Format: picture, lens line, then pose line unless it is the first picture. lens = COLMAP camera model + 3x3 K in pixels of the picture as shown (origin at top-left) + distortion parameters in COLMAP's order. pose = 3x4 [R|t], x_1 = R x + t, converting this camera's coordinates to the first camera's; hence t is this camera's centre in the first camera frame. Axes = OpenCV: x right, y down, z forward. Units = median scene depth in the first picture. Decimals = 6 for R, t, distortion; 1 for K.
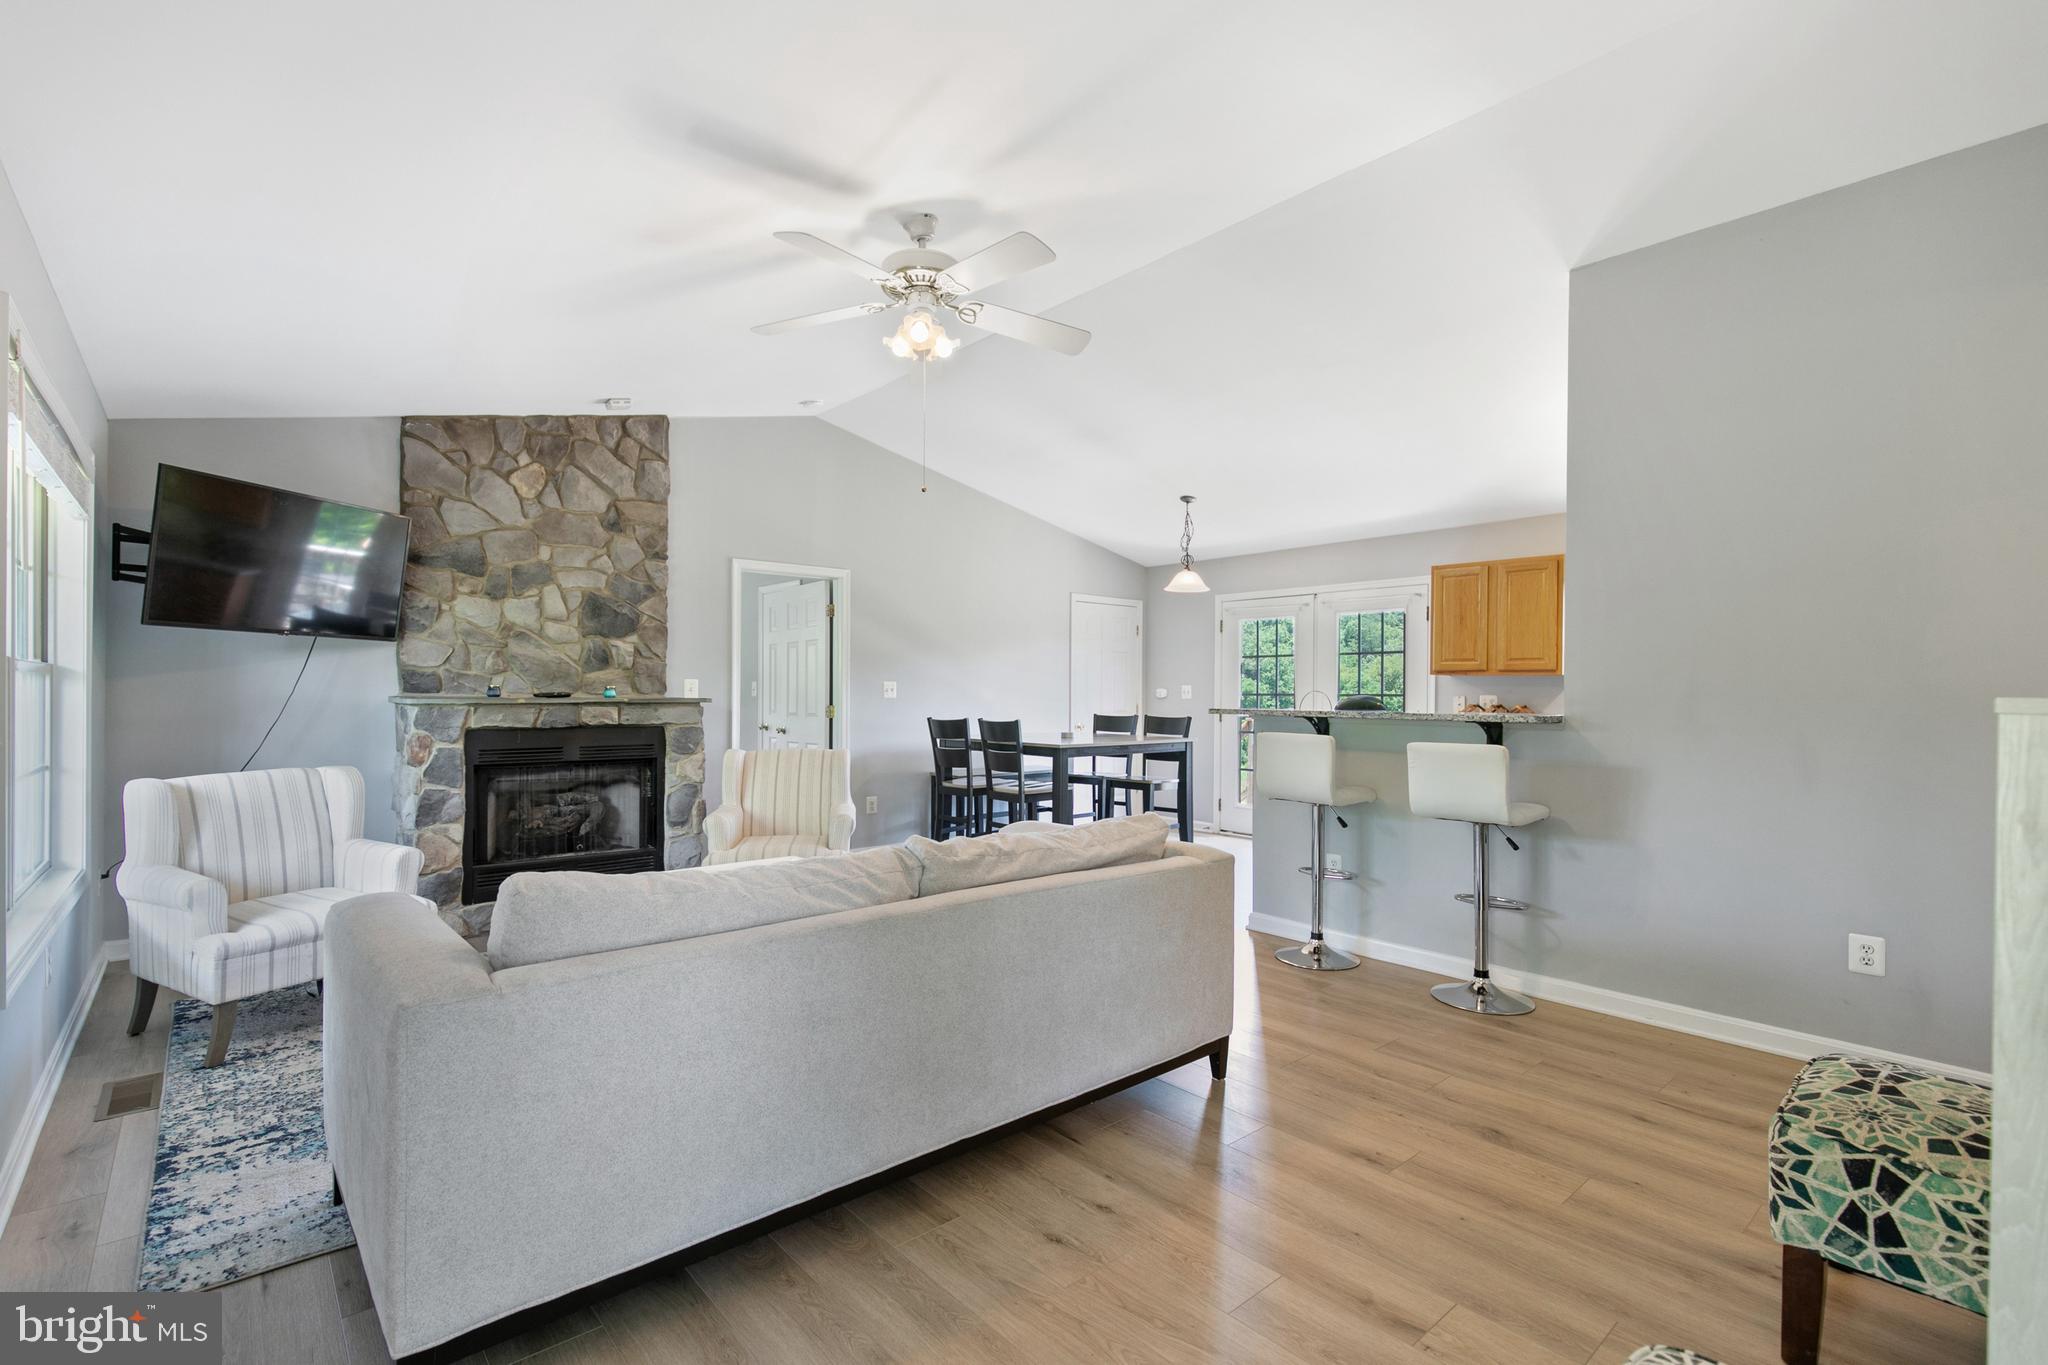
lens RADIAL K [[924.7, 0, 1019.1], [0, 924.7, 691.8], [0, 0, 1]] dist [0.005460, -0.000370]
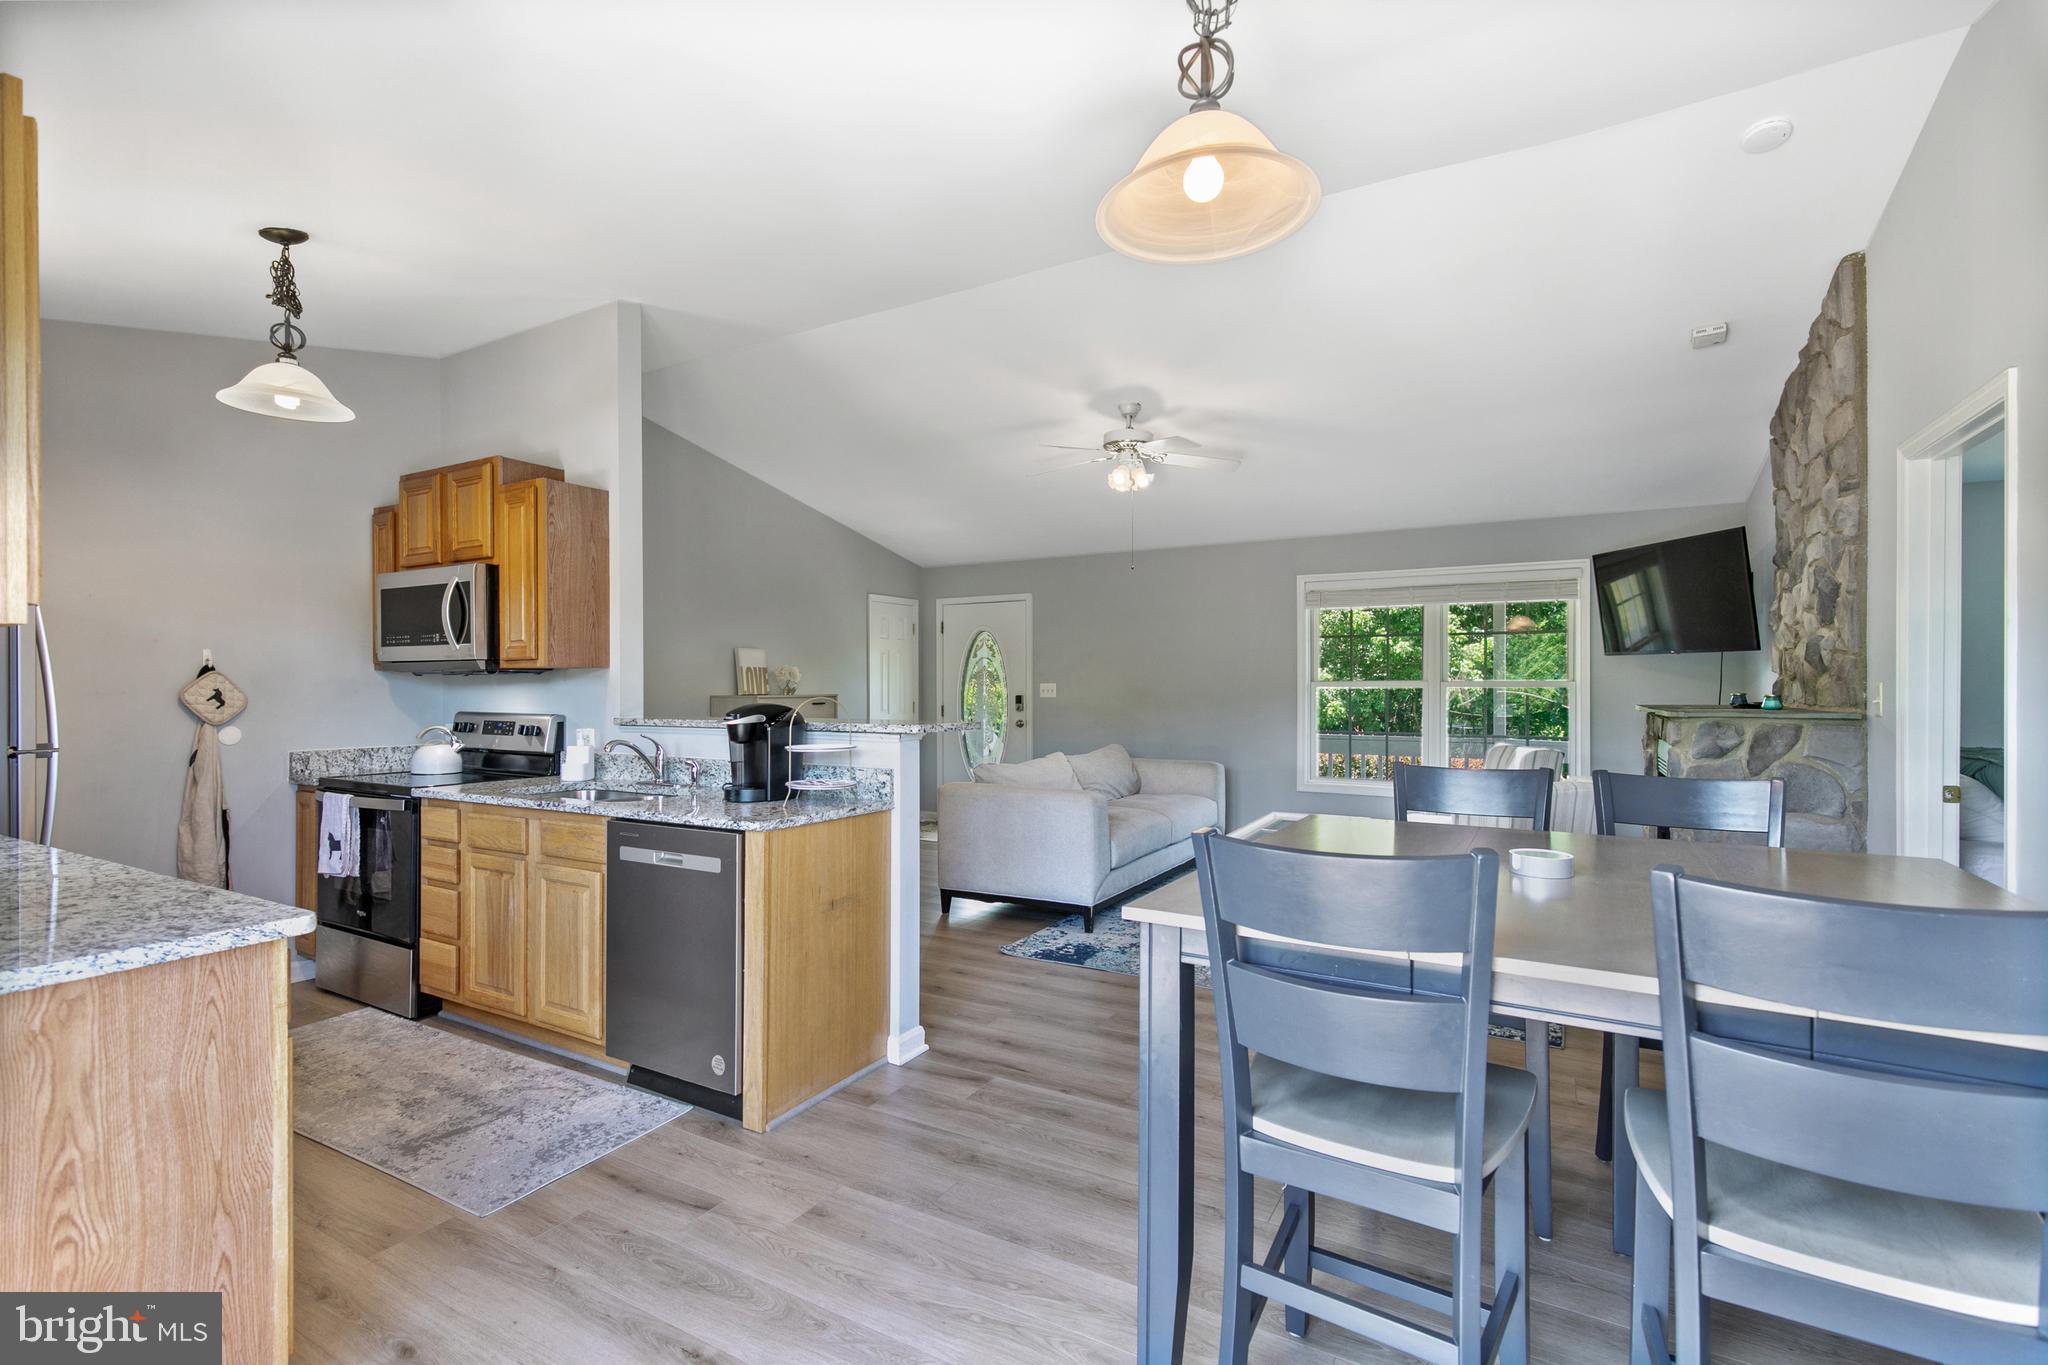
lens RADIAL K [[921.5, 0, 1016.8], [0, 921.5, 686.1], [0, 0, 1]] dist [0.006320, -0.000057]
pose [[-0.945853, -0.006790, -0.324524, 0.372936], [-0.006324, 0.999977, -0.002492, -0.007187], [0.324533, -0.000305, -0.945874, 1.529580]]
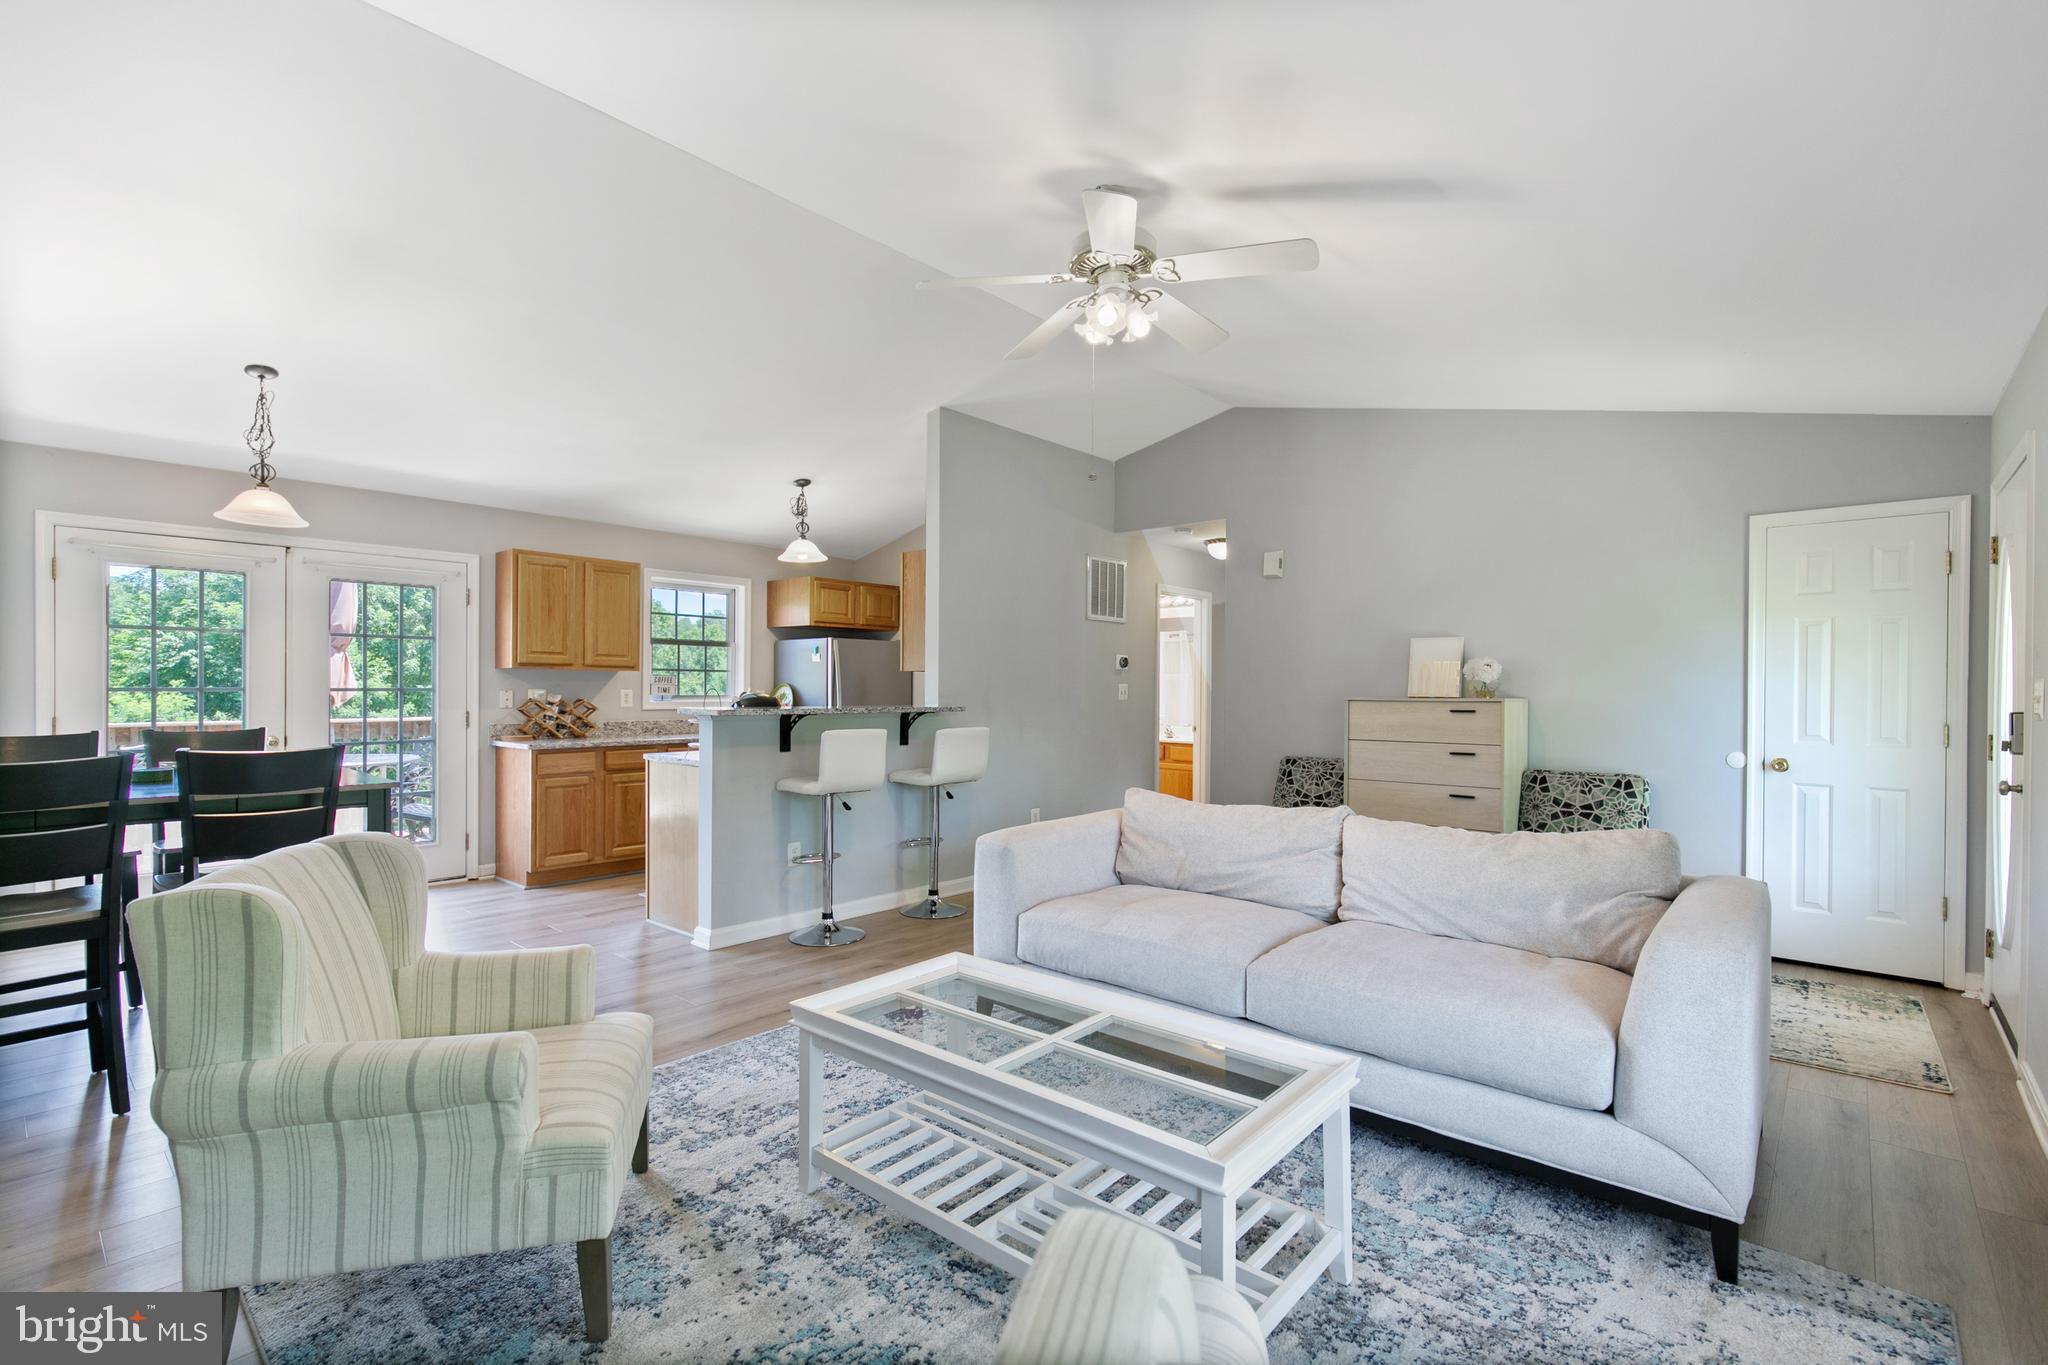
lens RADIAL K [[924.7, 0, 1019.1], [0, 924.7, 691.8], [0, 0, 1]] dist [0.005460, -0.000370]
pose [[-0.126544, -0.011681, 0.991892, -0.638342], [-0.007482, 0.999913, 0.010821, -0.009572], [-0.991933, -0.006052, -0.126620, 0.751311]]
